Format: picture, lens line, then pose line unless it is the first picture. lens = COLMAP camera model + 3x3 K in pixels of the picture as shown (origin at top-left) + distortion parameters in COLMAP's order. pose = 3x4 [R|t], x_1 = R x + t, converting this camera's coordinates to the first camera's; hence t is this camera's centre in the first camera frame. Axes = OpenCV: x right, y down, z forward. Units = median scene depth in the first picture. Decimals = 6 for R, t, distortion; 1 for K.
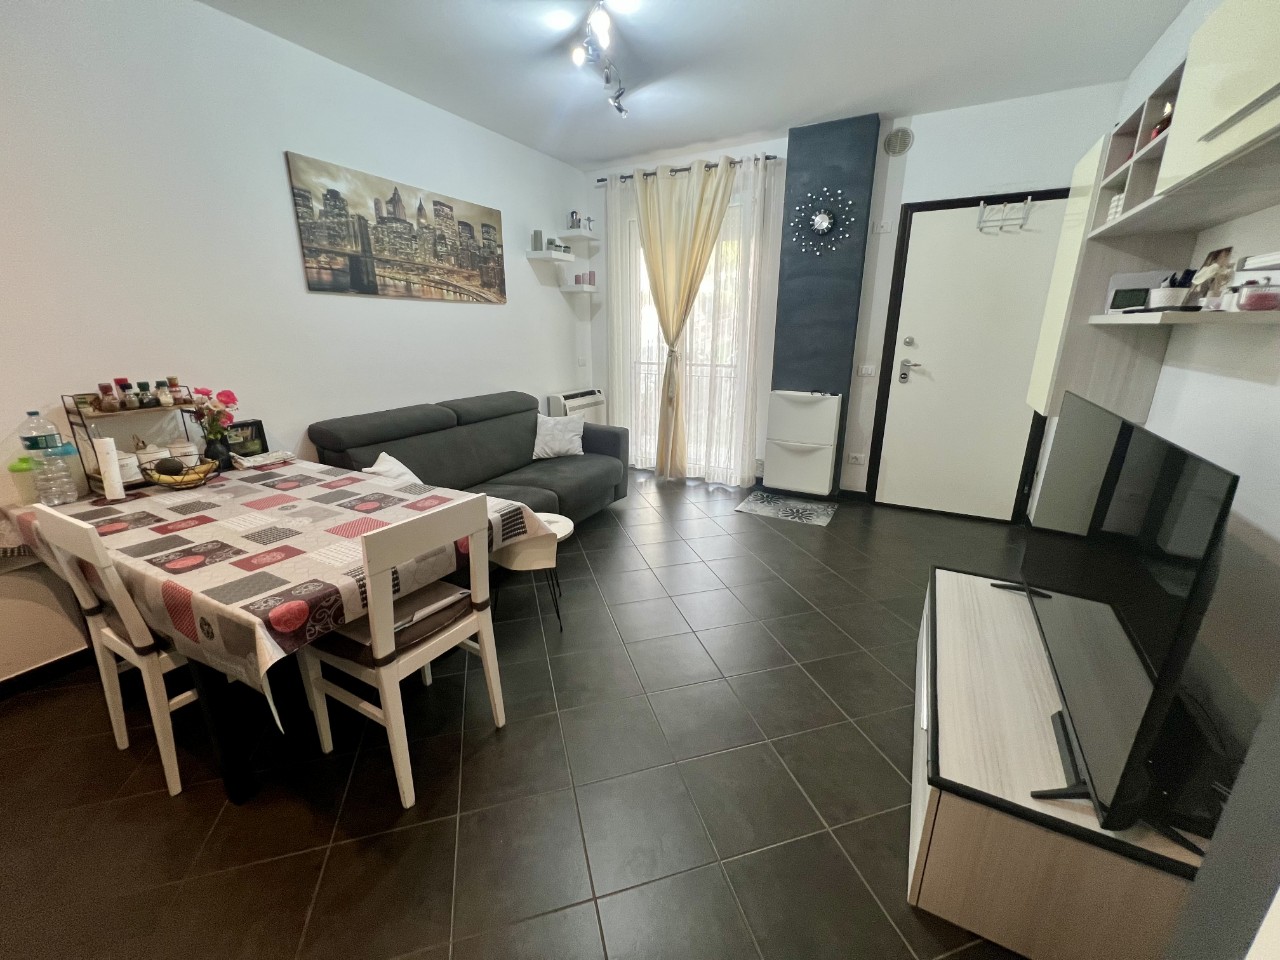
lens RADIAL K [[510.5, 0, 637.5], [0, 510.5, 475.3], [0, 0, 1]] dist [0.001181, 0.000310]
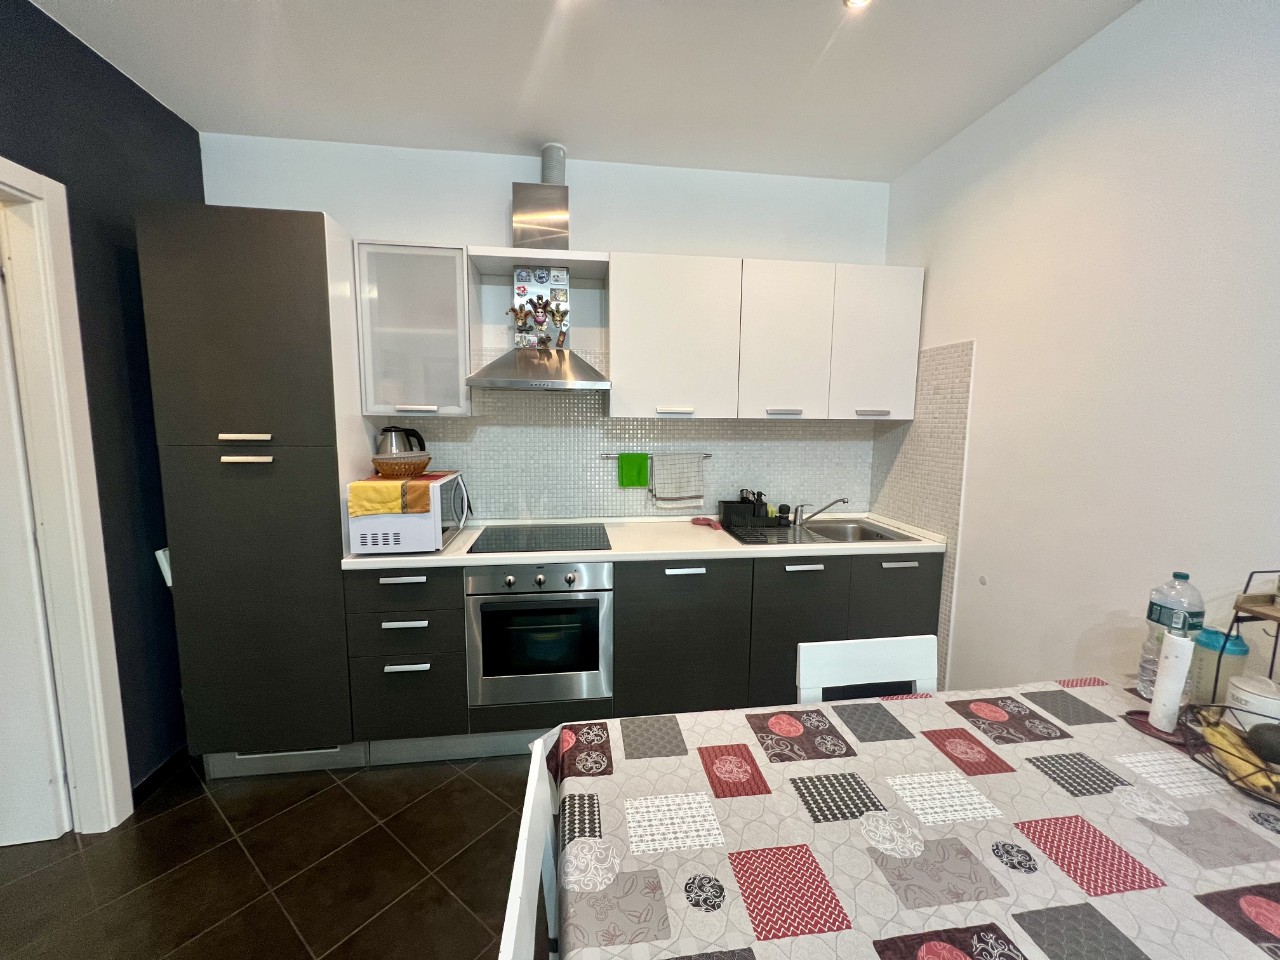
lens RADIAL K [[511.0, 0, 637.2], [0, 511.0, 474.3], [0, 0, 1]] dist [-0.001561, -0.001010]
pose [[-0.802563, 0.062678, -0.593265, -0.101683], [-0.174881, 0.926058, 0.334414, -0.216510], [0.570358, 0.372139, -0.732259, 0.630439]]
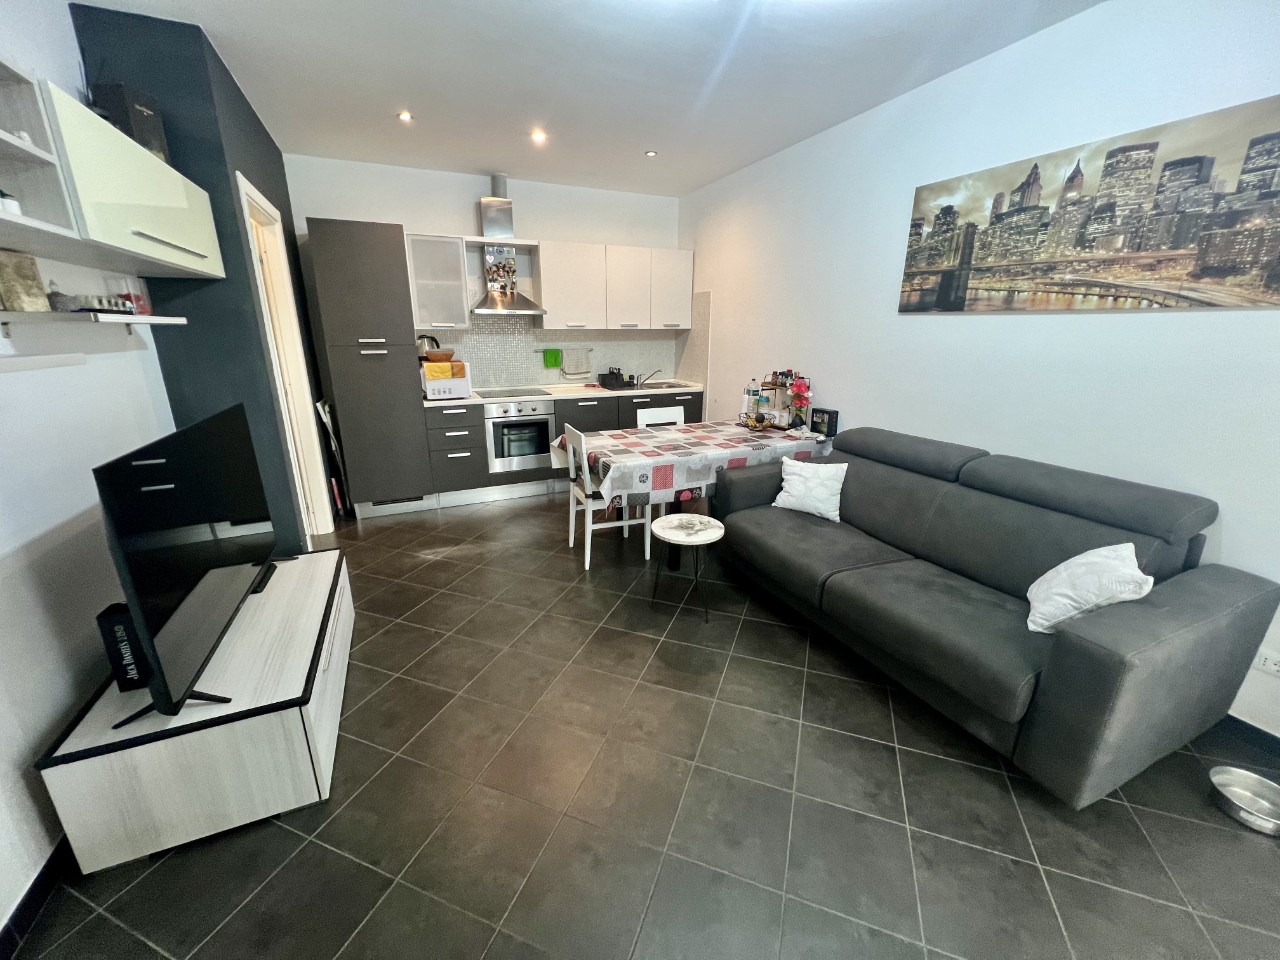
lens RADIAL K [[510.5, 0, 637.5], [0, 510.5, 475.3], [0, 0, 1]] dist [0.001181, 0.000310]
pose [[-0.598157, 0.224223, -0.769371, 0.558146], [-0.225344, 0.874260, 0.429988, -0.363734], [0.769044, 0.430573, -0.472418, 1.120555]]
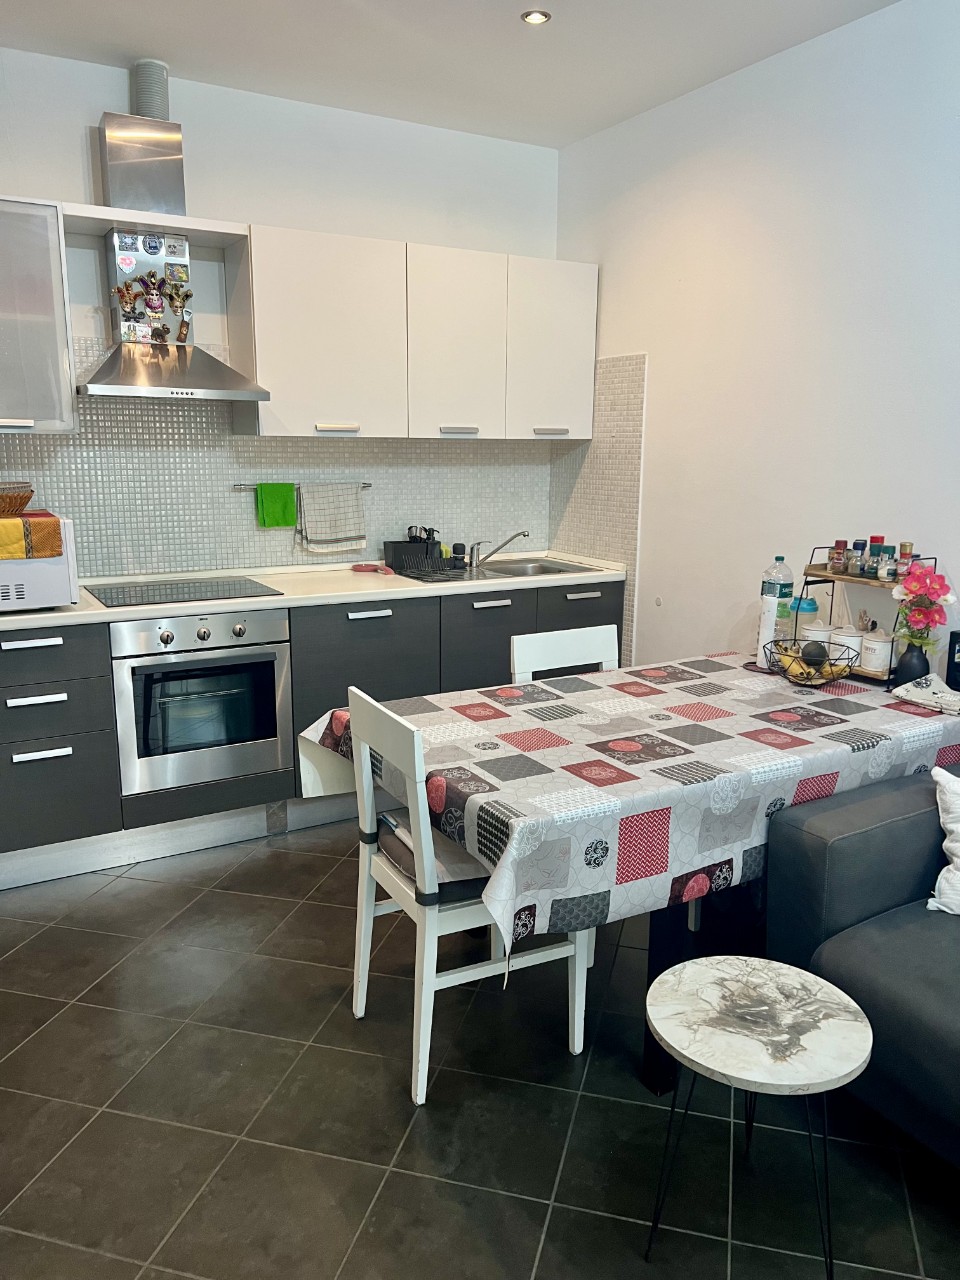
lens RADIAL K [[965.9, 0, 480.0], [0, 965.9, 640.0], [0, 0, 1]] dist [0.108301, -0.154548]
pose [[-0.518498, 0.172366, -0.837526, 0.367013], [-0.247048, 0.907504, 0.339711, -0.275549], [0.818613, 0.383049, -0.427957, 0.833133]]
